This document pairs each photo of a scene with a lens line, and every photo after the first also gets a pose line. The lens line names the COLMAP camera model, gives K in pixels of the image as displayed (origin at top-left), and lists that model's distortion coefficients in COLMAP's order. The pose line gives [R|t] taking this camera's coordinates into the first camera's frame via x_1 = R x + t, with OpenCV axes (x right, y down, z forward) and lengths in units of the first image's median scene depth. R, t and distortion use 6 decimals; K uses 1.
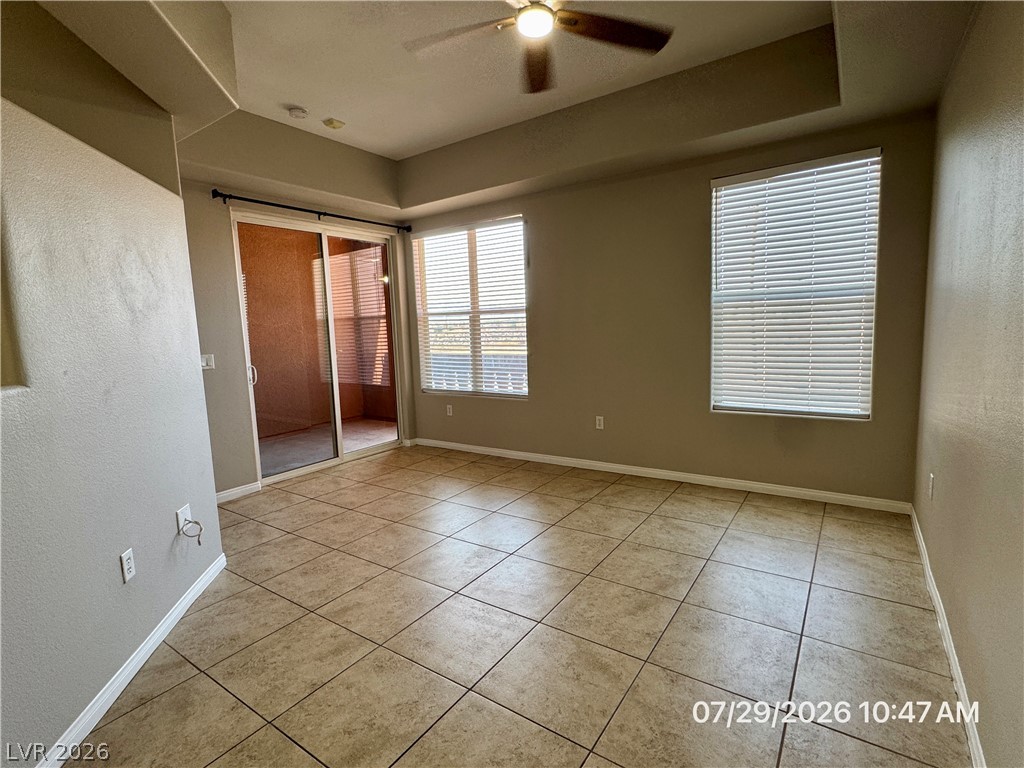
lens RADIAL K [[499.5, 0, 513.8], [0, 499.5, 374.5], [0, 0, 1]] dist [-0.002533, 0.000261]
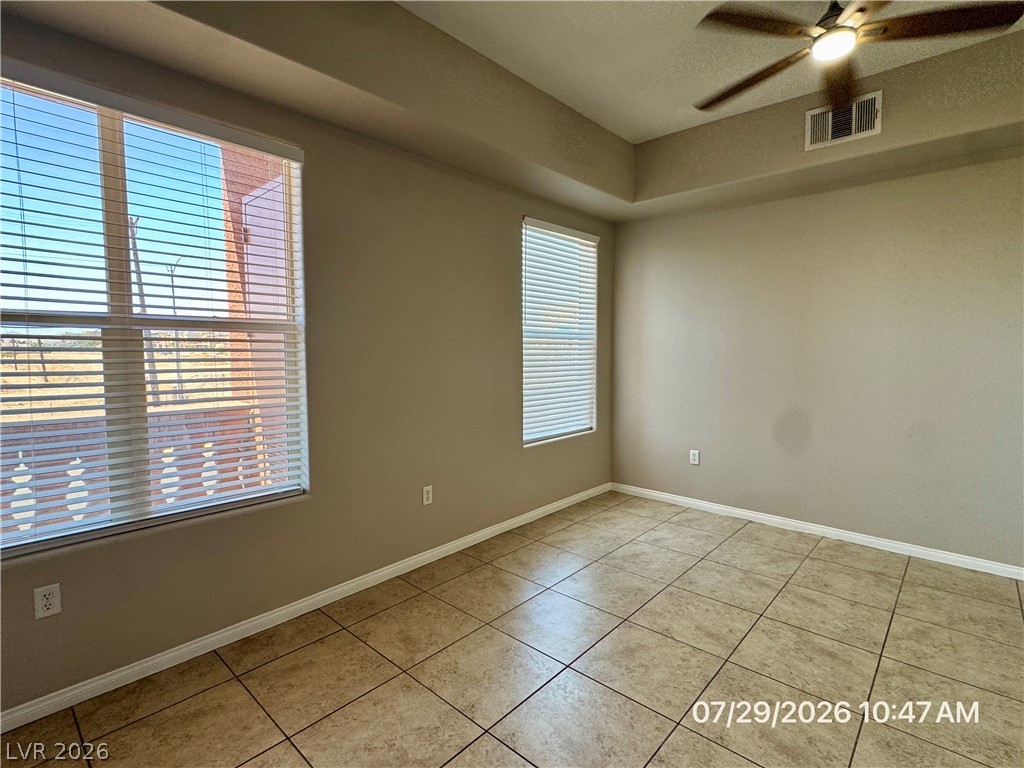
lens RADIAL K [[499.5, 0, 510.1], [0, 499.5, 387.3], [0, 0, 1]] dist [-0.002533, 0.000261]
pose [[0.141780, -0.040155, 0.989083, -0.623005], [0.095158, 0.995102, 0.026759, -0.078870], [-0.985314, 0.090326, 0.144907, 0.947142]]
